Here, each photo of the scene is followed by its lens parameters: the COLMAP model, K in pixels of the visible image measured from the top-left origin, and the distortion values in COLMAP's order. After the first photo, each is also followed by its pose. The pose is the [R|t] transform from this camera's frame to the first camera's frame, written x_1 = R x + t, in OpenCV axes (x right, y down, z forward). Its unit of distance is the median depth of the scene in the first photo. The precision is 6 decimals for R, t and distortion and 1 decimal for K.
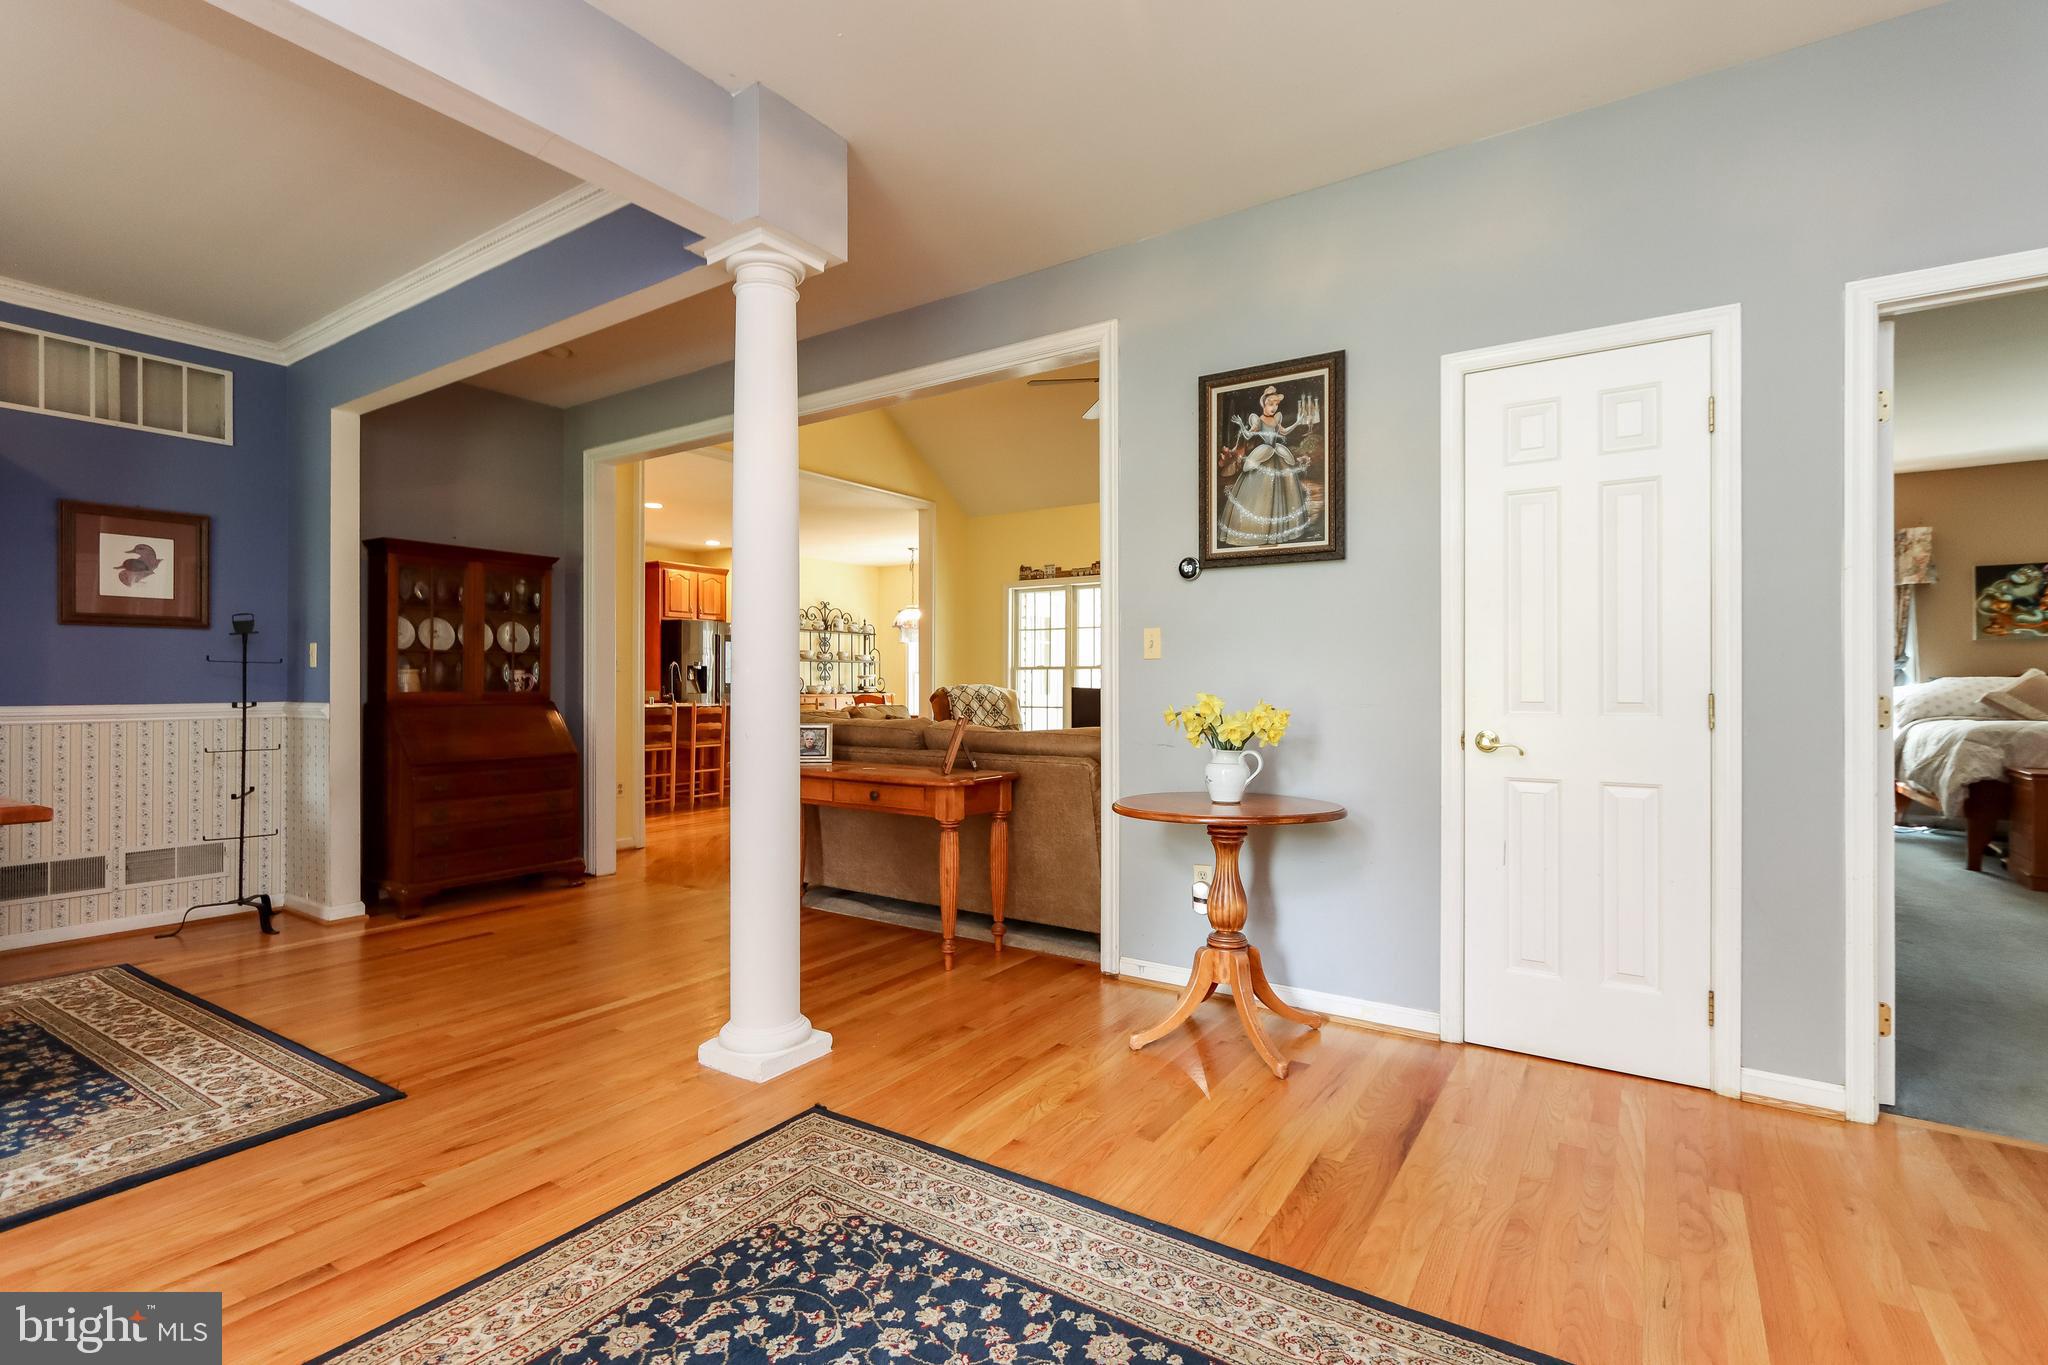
lens RADIAL K [[939.0, 0, 1024.0], [0, 939.0, 686.8], [0, 0, 1]] dist [0.000162, 0.000698]
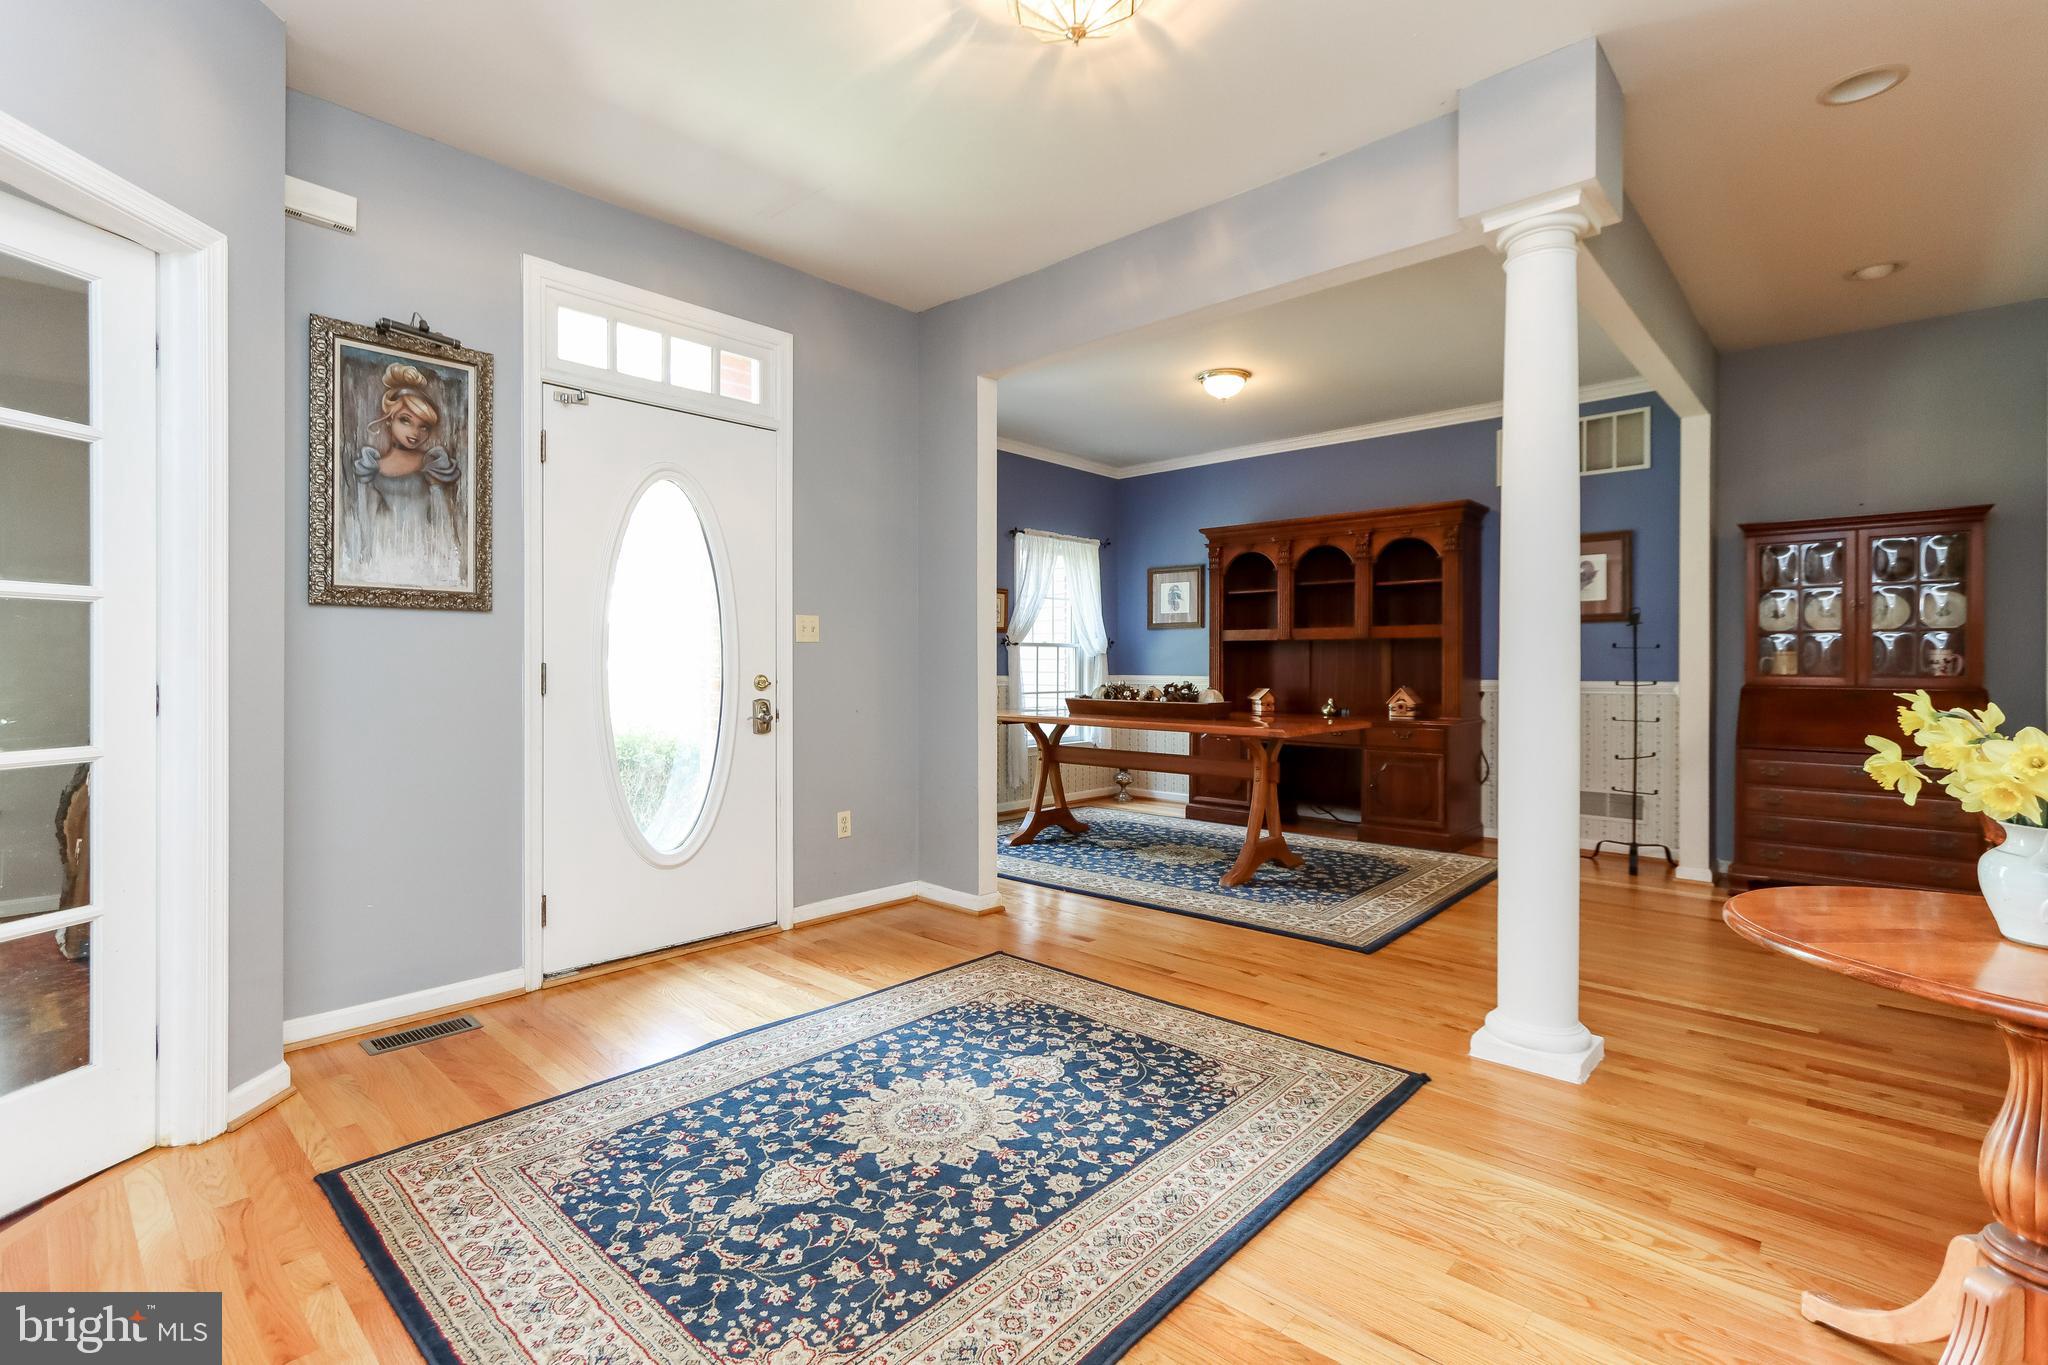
lens RADIAL K [[940.8, 0, 1020.9], [0, 940.8, 669.0], [0, 0, 1]] dist [0.003008, 0.000275]
pose [[-0.153901, 0.005702, -0.988070, 0.662066], [-0.003125, 0.999976, 0.006257, -0.005631], [0.988081, 0.004050, -0.153880, 0.545210]]
